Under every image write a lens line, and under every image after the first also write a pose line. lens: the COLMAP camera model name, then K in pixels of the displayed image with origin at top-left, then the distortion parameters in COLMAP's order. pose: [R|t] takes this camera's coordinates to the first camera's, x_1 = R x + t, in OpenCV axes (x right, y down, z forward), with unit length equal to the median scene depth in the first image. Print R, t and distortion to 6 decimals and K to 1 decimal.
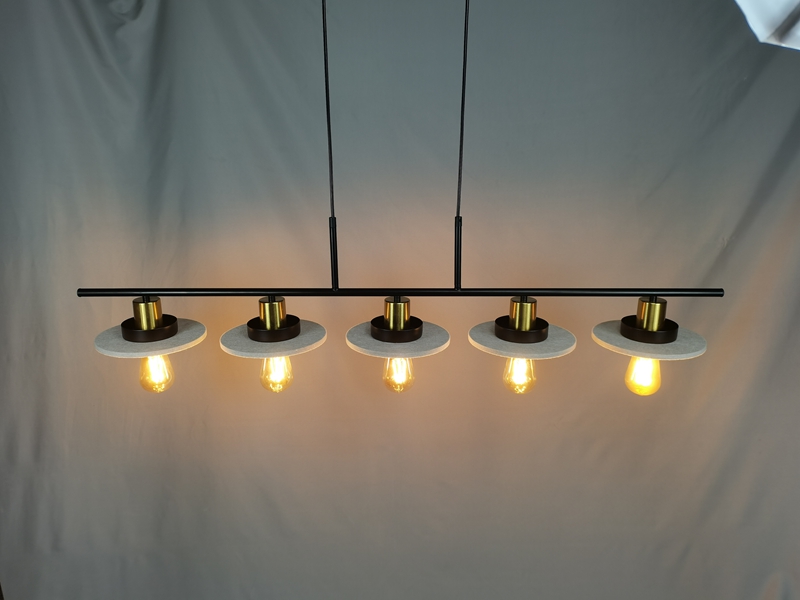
lens RADIAL K [[652.1, 0, 396.3], [0, 652.1, 302.5], [0, 0, 1]] dist [0.028157, -0.013737]
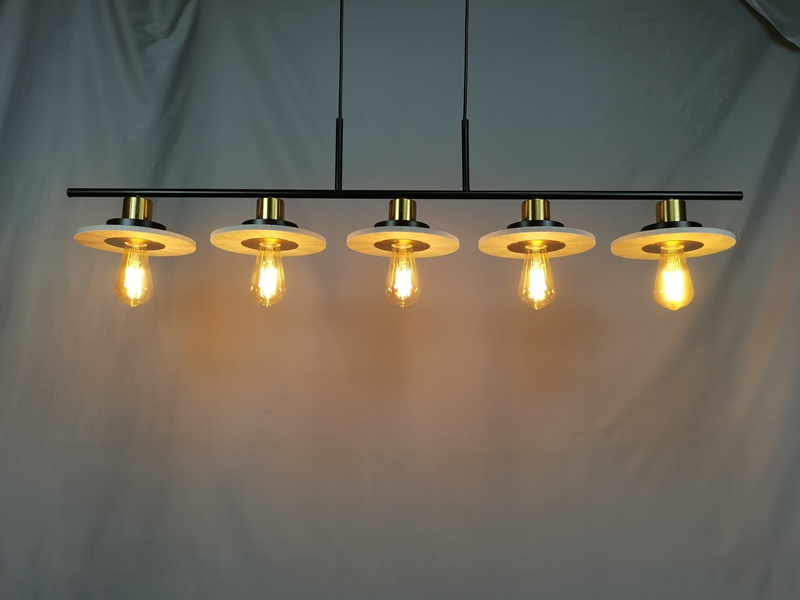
lens RADIAL K [[692.7, 0, 398.9], [0, 692.7, 301.4], [0, 0, 1]] dist [0.033128, -0.026929]
pose [[0.999765, 0.019277, 0.009868, -0.011573], [-0.013243, 0.904752, -0.425733, 0.553019], [-0.017135, 0.425502, 0.904795, 0.146052]]
